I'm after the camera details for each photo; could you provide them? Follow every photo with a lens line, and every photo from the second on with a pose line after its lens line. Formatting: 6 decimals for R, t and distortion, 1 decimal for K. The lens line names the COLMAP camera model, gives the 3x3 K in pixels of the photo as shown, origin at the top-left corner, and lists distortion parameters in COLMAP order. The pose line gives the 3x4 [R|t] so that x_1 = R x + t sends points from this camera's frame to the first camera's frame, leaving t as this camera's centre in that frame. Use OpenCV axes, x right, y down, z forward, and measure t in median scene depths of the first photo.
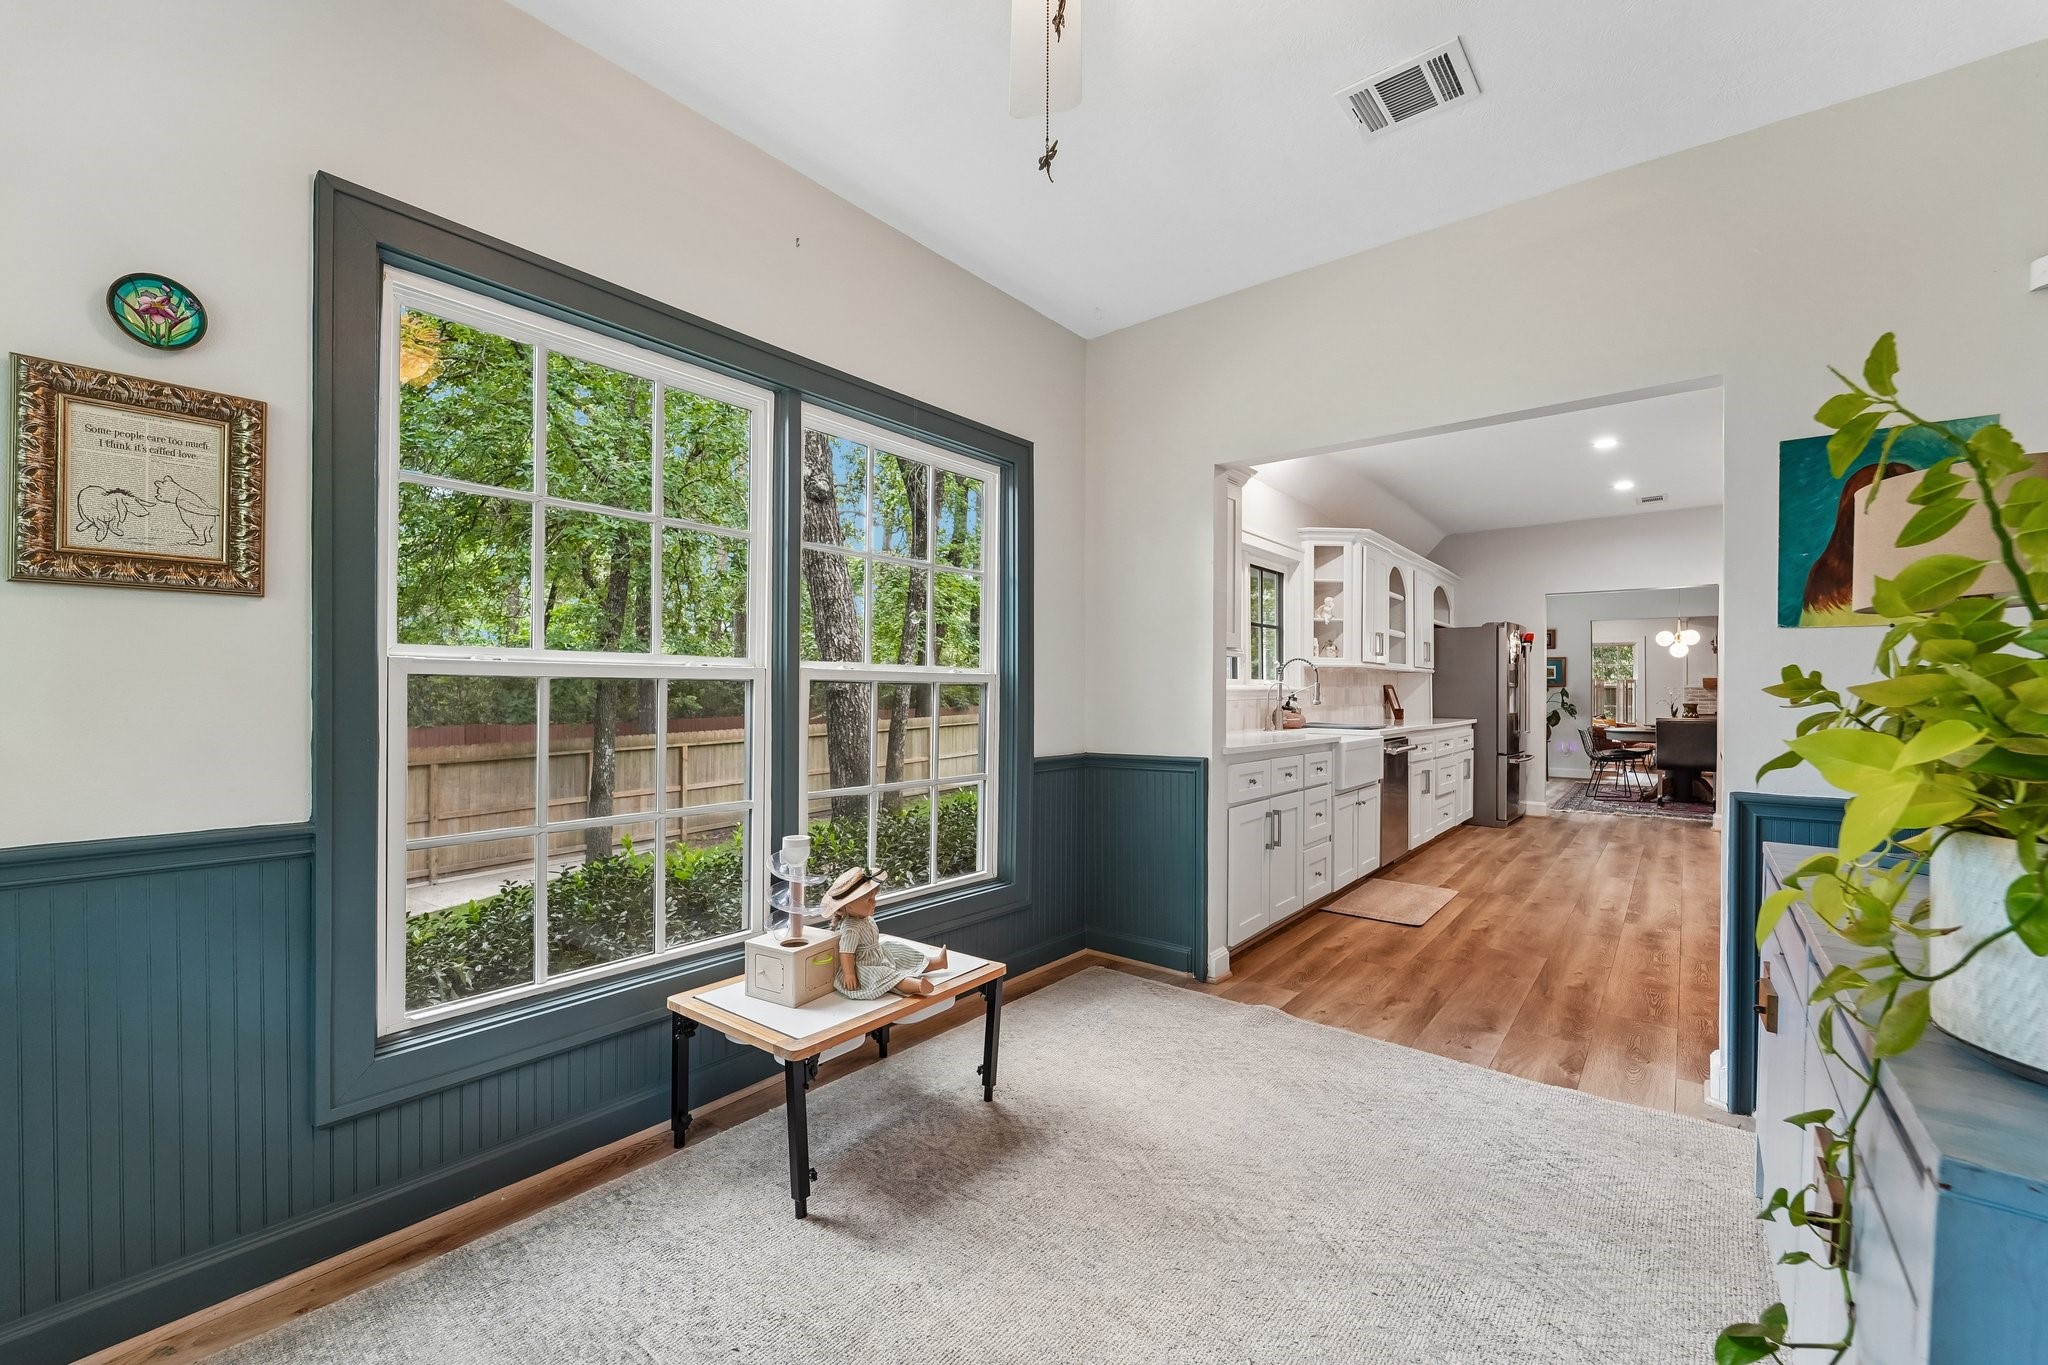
lens RADIAL K [[838.2, 0, 1017.3], [0, 838.2, 684.7], [0, 0, 1]] dist [-0.000908, -0.005690]
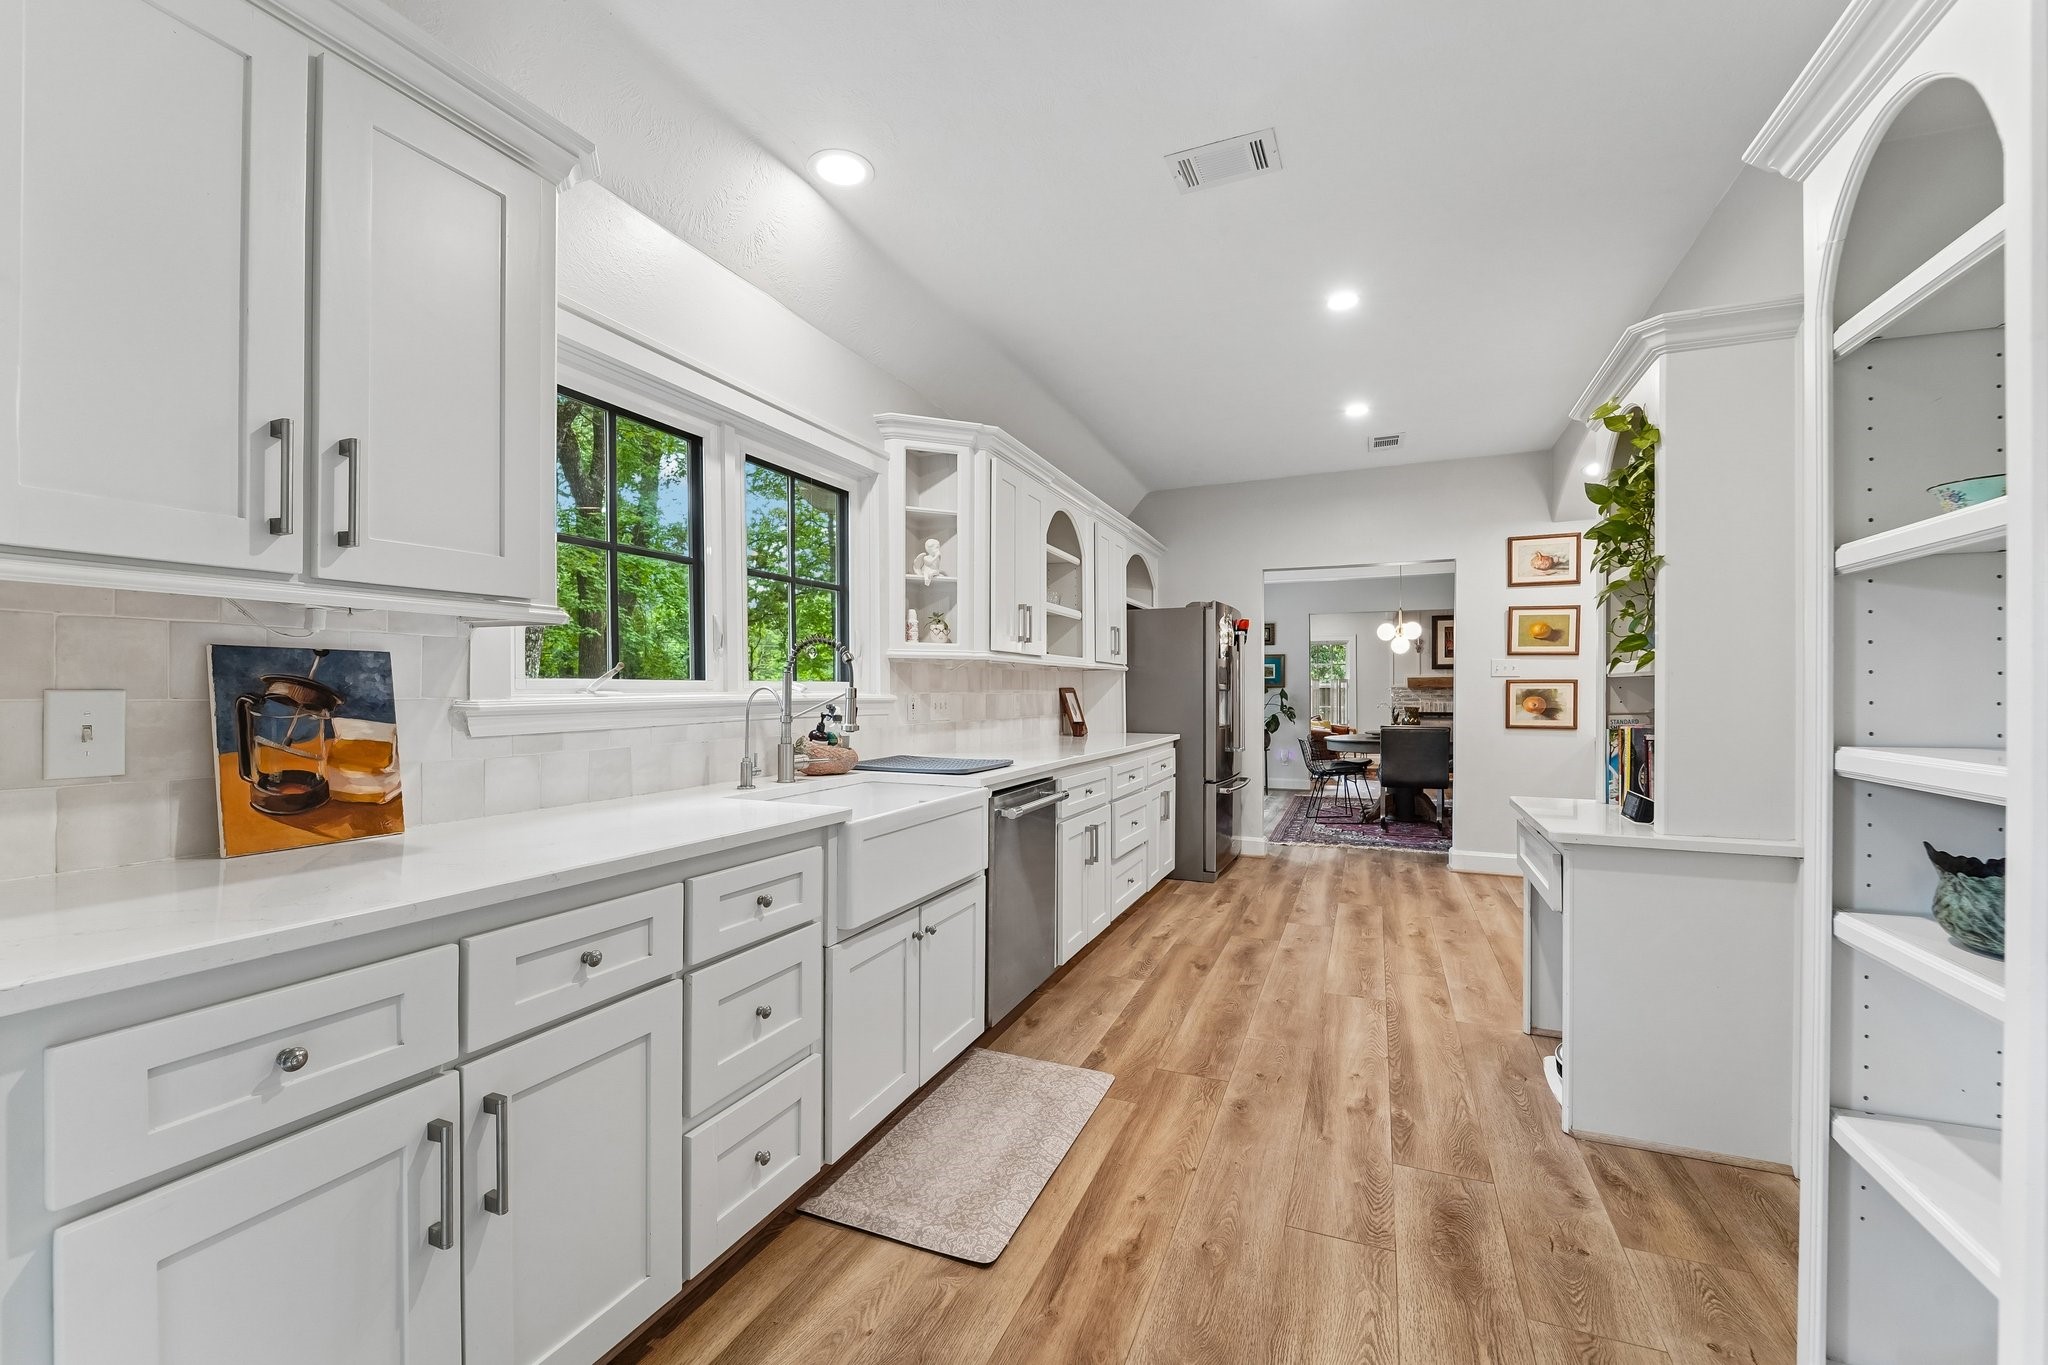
lens RADIAL K [[838.2, 0, 1027.9], [0, 838.2, 685.6], [0, 0, 1]] dist [-0.000908, -0.005690]
pose [[0.959758, -0.003697, 0.280805, 0.214074], [0.003440, 0.999993, 0.001409, -0.002694], [-0.280808, -0.000386, 0.959764, 0.330992]]
